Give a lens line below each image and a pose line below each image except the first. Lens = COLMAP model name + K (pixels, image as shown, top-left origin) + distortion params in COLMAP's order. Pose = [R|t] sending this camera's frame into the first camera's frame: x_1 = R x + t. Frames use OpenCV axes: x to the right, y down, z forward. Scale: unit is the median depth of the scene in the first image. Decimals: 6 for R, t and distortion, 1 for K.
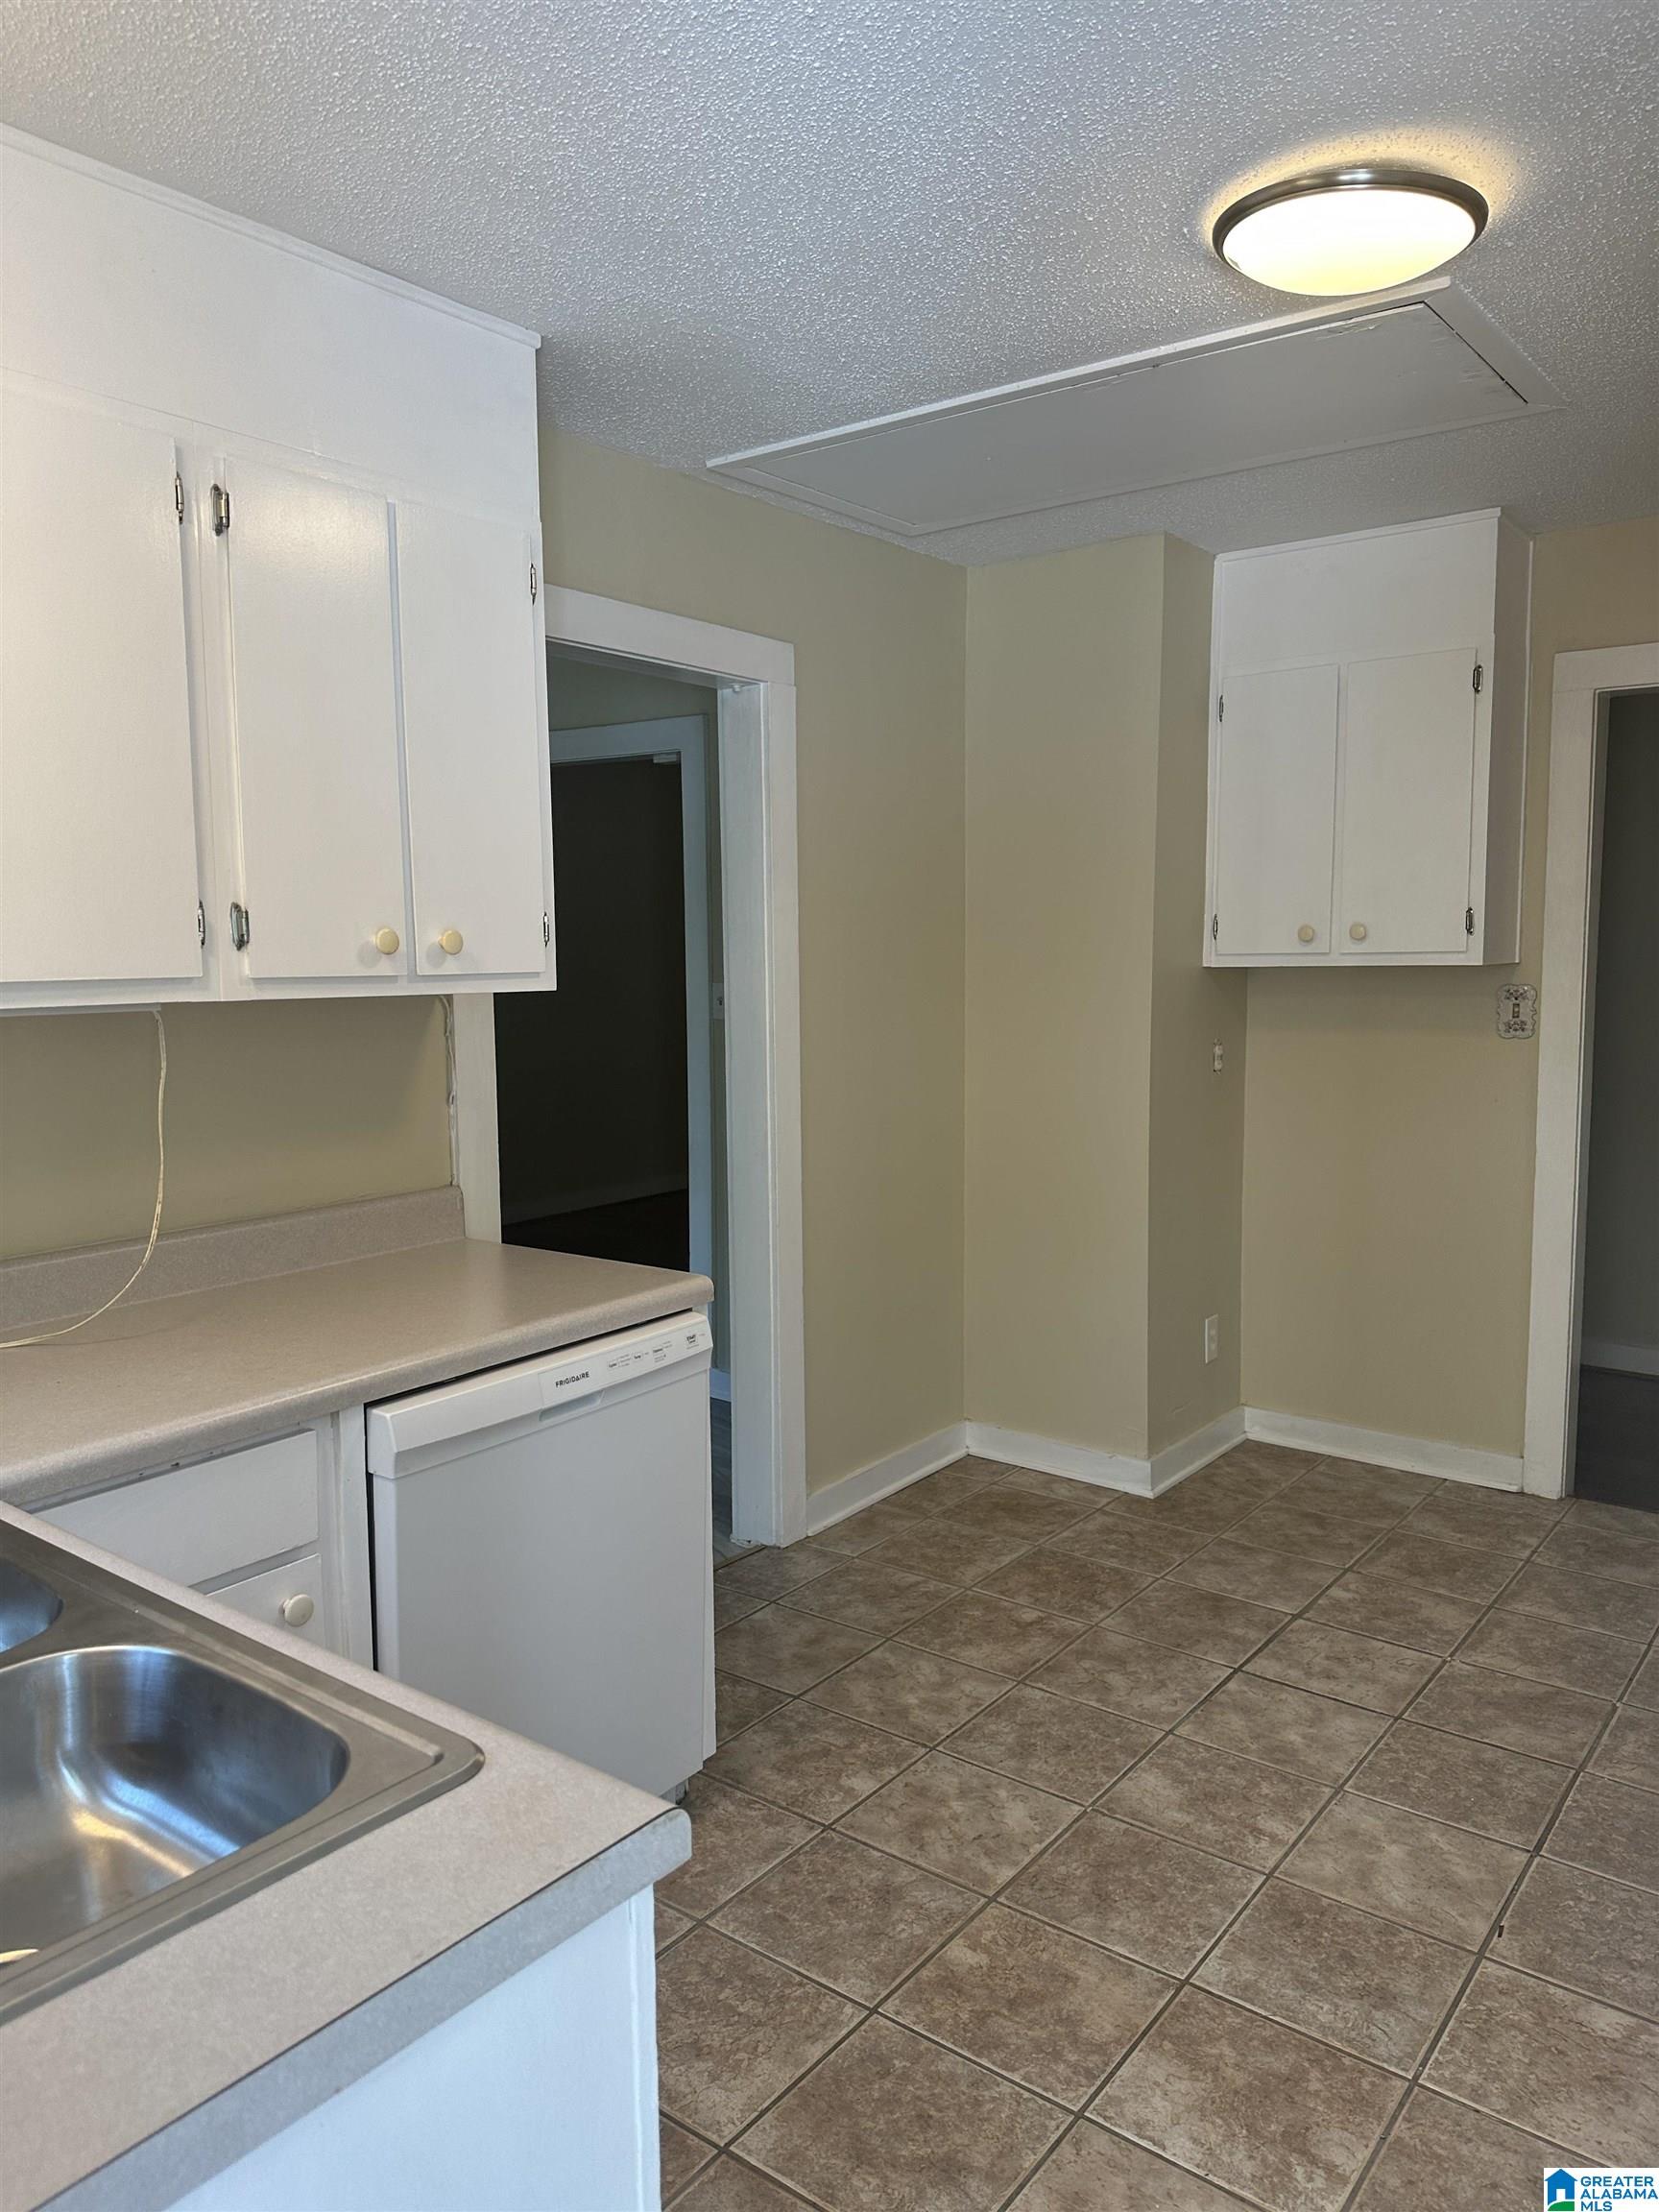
lens RADIAL K [[1571.1, 0, 823.1], [0, 1571.1, 1108.2], [0, 0, 1]] dist [0.011770, -0.027405]
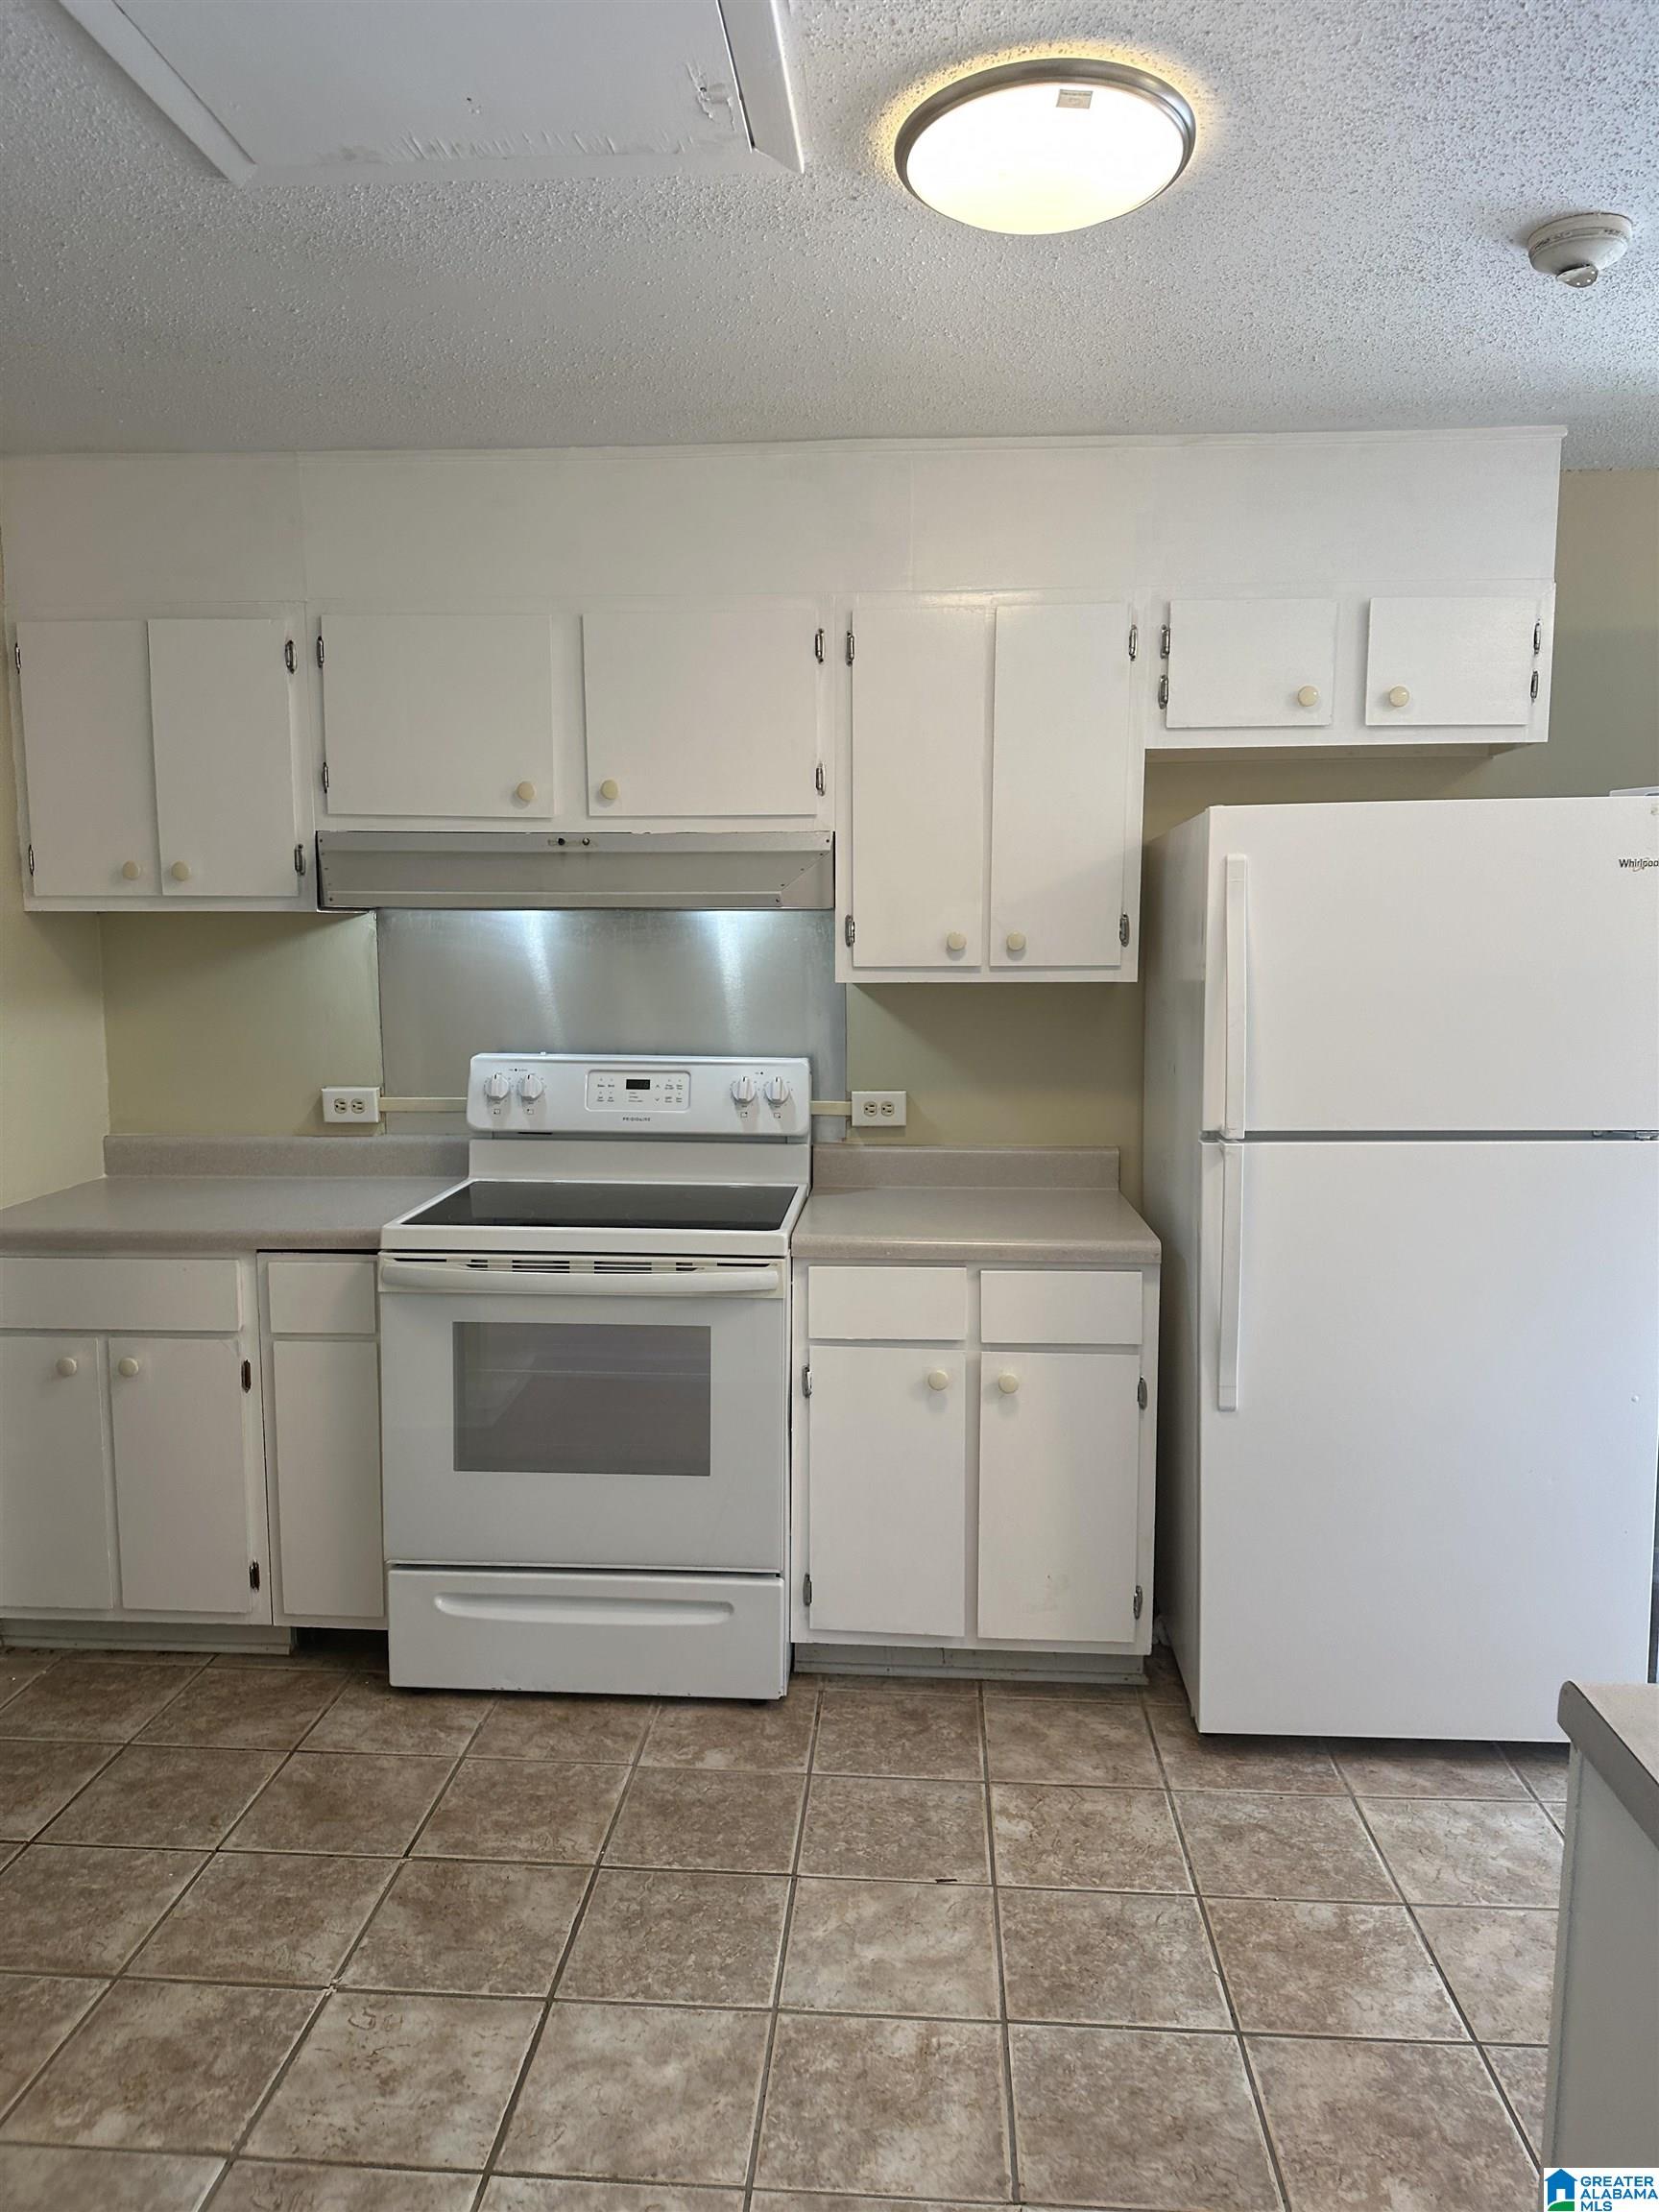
lens RADIAL K [[1571.1, 0, 789.3], [0, 1571.1, 1072.5], [0, 0, 1]] dist [0.011770, -0.027405]
pose [[-0.532909, -0.069238, 0.843335, -0.327959], [0.102328, 0.984059, 0.145453, -0.158413], [-0.839962, 0.163810, -0.517329, 1.364443]]
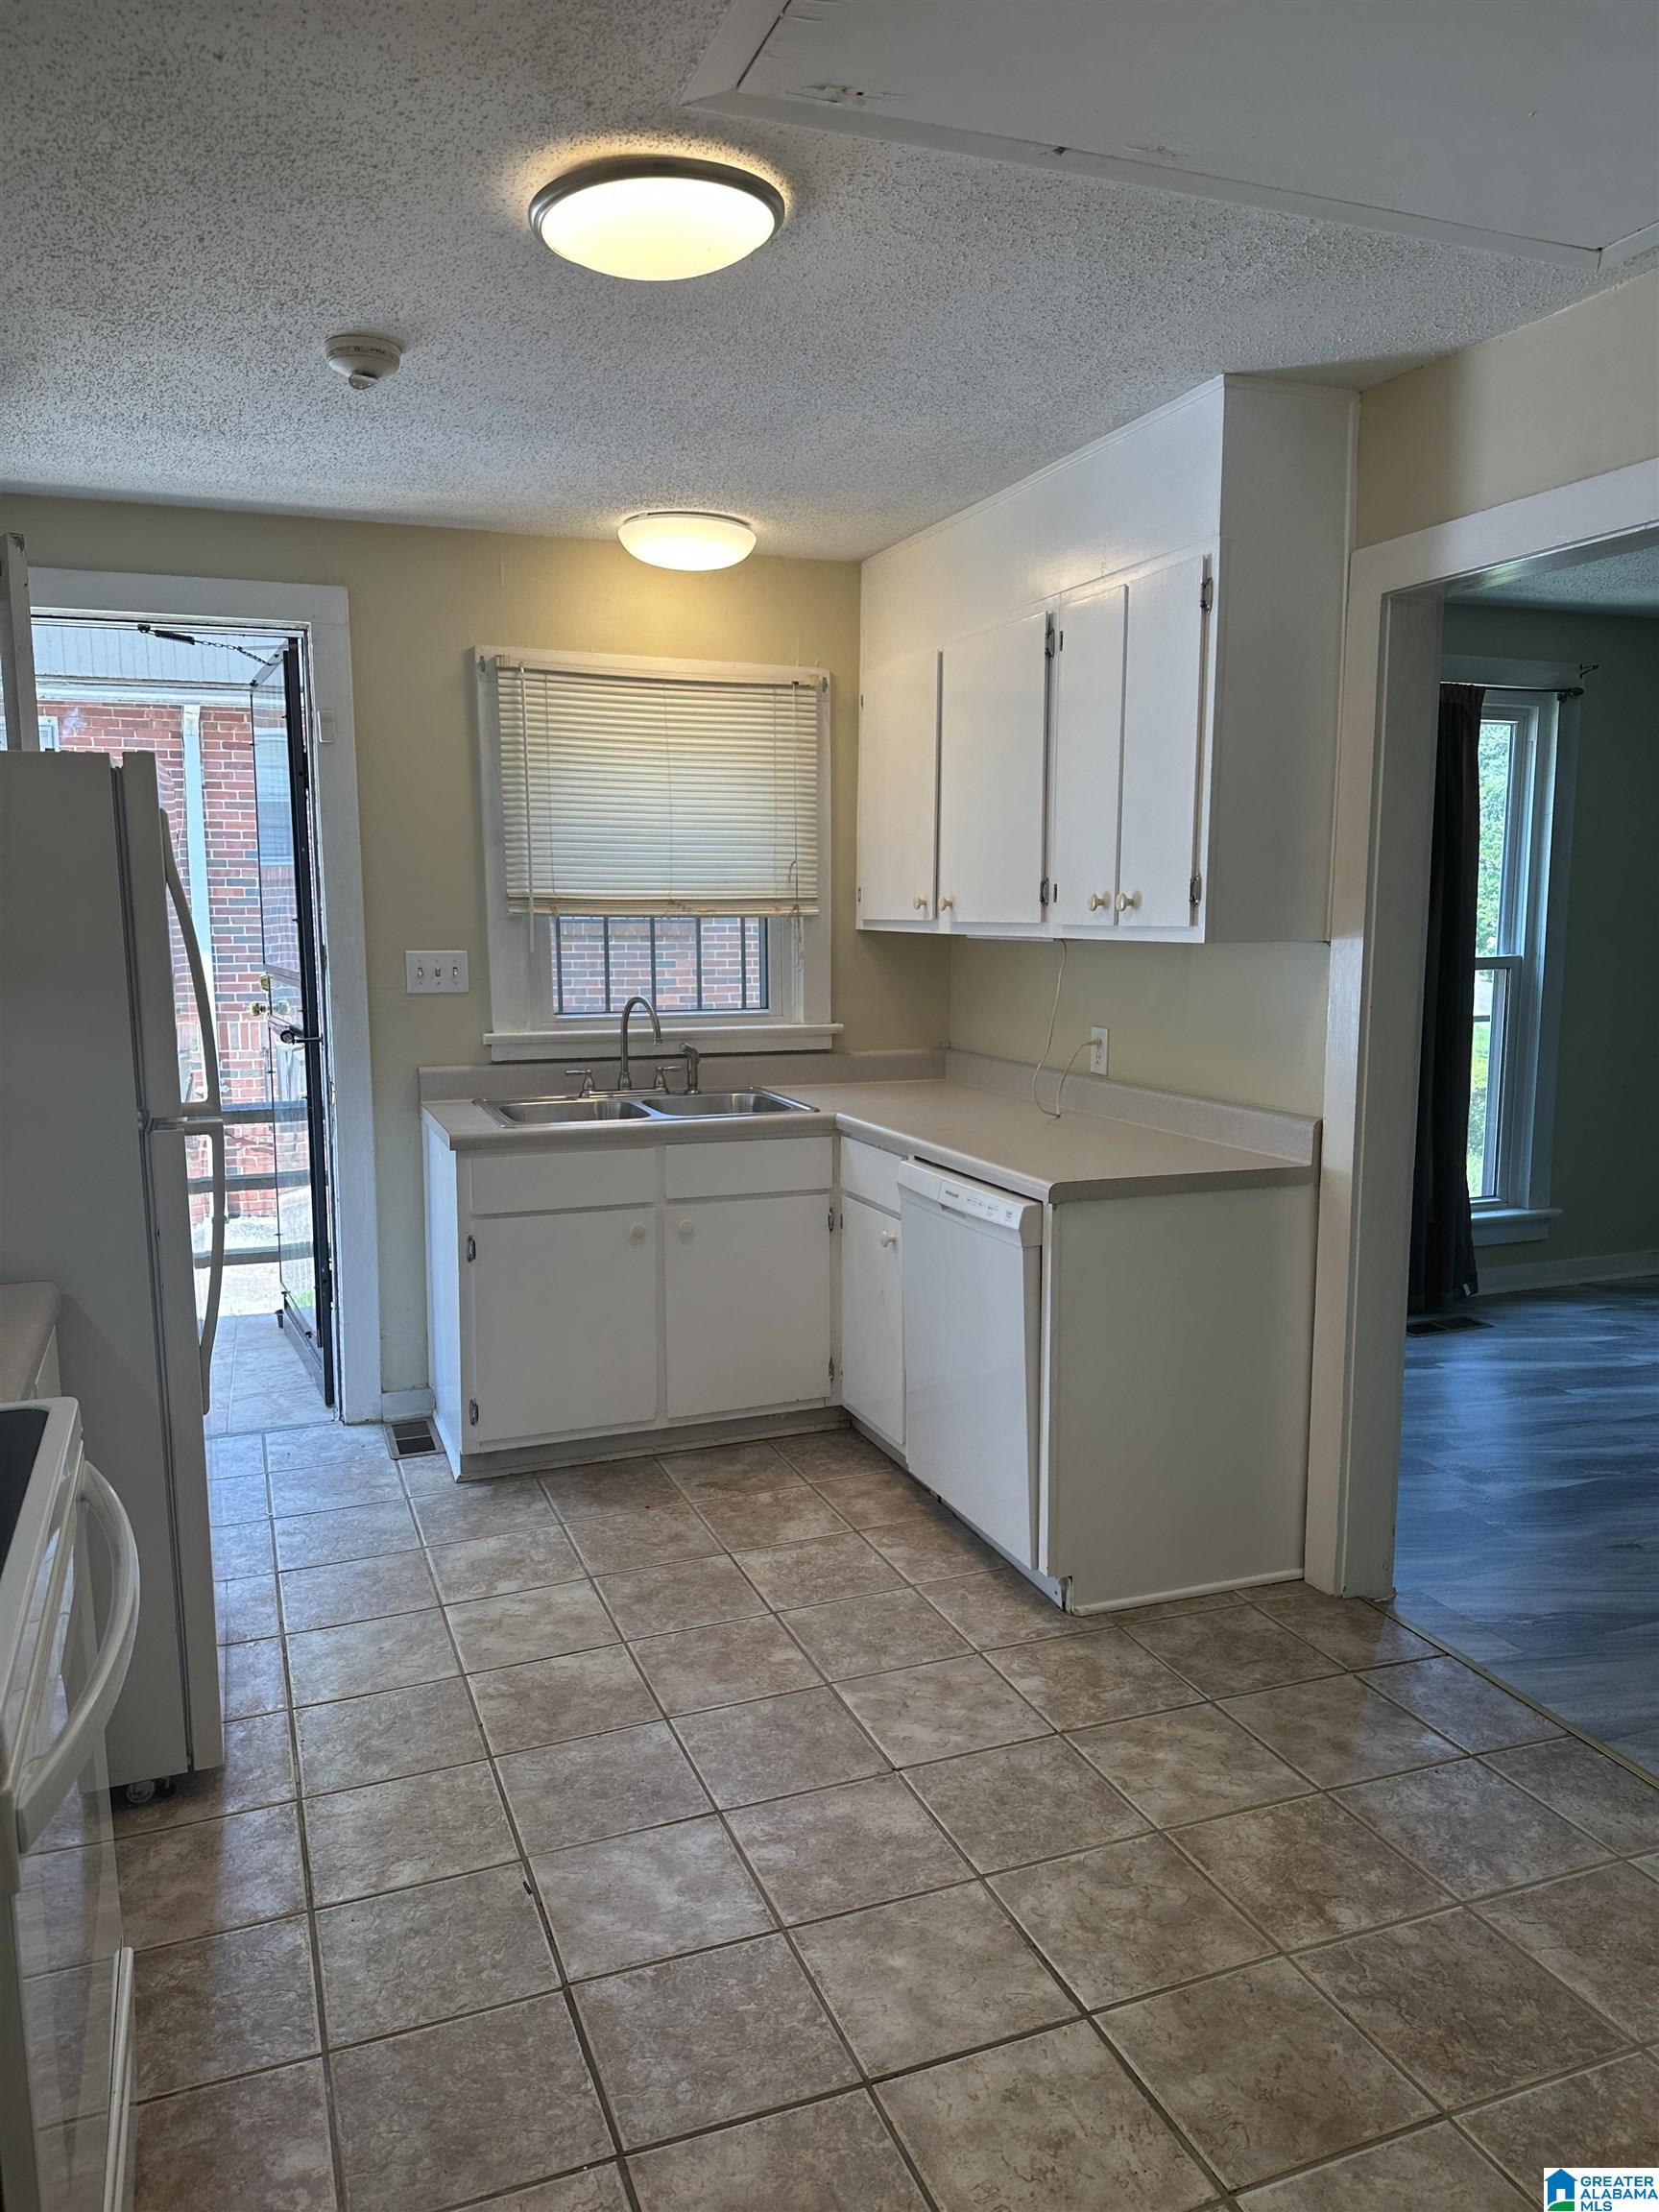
lens RADIAL K [[1571.1, 0, 856.8], [0, 1571.1, 1112.7], [0, 0, 1]] dist [0.011770, -0.027405]
pose [[-0.508889, 0.121609, -0.852199, 0.994661], [-0.096340, 0.975706, 0.196764, -0.164781], [0.855424, 0.182232, -0.484810, 1.395010]]
